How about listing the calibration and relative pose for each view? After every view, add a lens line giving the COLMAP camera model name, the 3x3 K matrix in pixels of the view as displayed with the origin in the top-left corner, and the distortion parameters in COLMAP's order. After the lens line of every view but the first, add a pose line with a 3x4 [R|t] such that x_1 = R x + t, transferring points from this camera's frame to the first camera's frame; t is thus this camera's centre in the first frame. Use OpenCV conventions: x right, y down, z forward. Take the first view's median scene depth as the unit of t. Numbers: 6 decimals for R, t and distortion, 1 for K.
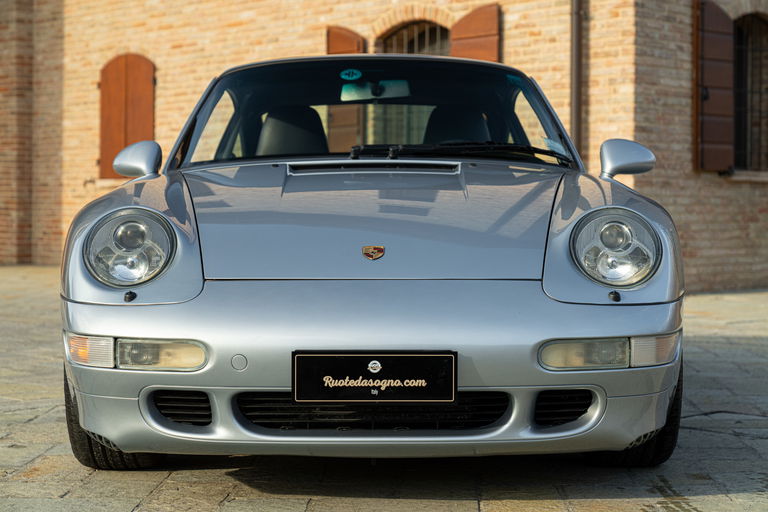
lens RADIAL K [[1578.7, 0, 385.2], [0, 1578.7, 255.5], [0, 0, 1]] dist [0.024354, 0.000000]
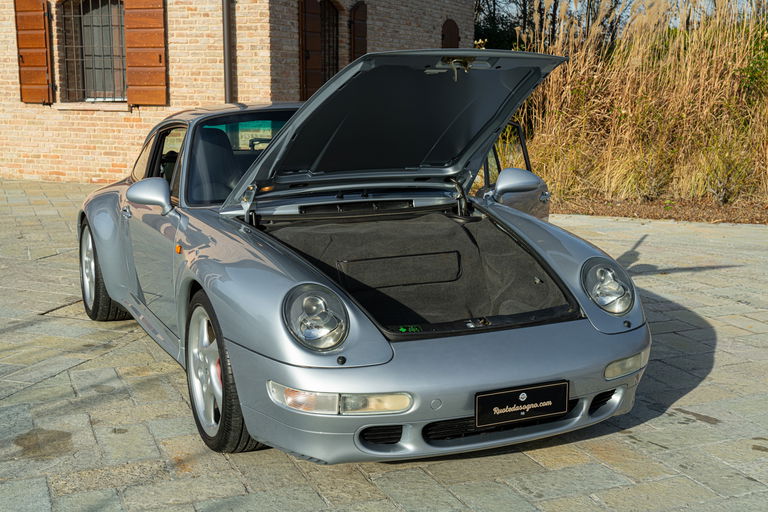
lens RADIAL K [[1016.8, 0, 384.6], [0, 1016.8, 257.5], [0, 0, 1]] dist [0.051623, 0.000000]
pose [[0.902161, -0.075717, 0.424702, -0.163740], [0.007835, 0.987190, 0.159355, -0.066743], [-0.431328, -0.140436, 0.891198, 0.070206]]
